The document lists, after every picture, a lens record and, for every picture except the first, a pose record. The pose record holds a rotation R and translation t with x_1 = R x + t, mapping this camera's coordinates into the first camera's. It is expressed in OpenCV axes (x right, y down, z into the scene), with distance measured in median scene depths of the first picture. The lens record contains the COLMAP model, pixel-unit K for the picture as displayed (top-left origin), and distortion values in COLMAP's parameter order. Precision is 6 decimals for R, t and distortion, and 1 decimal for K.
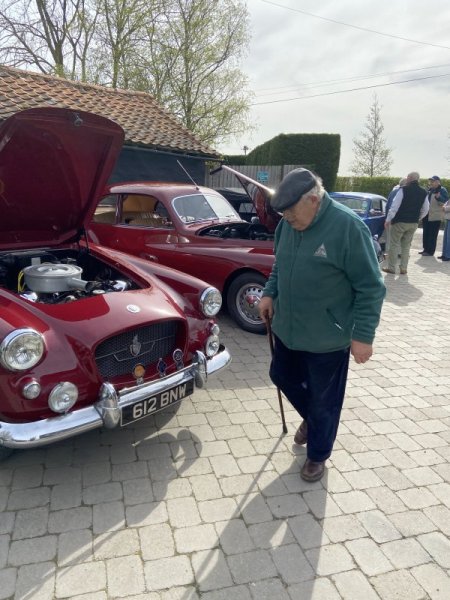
lens RADIAL K [[460.6, 0, 227.3], [0, 460.6, 300.4], [0, 0, 1]] dist [0.124460, -0.177156]
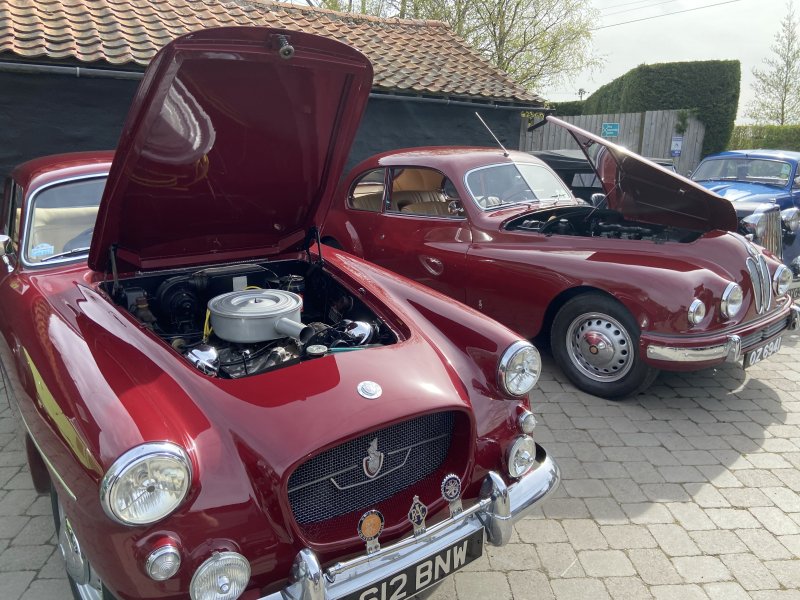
lens RADIAL K [[626.8, 0, 402.6], [0, 626.8, 289.7], [0, 0, 1]] dist [0.130086, -0.195548]
pose [[0.973520, 0.018126, -0.227882, -0.001493], [-0.023122, 0.999547, -0.019273, -0.035816], [0.227429, 0.024032, 0.973498, 0.127449]]
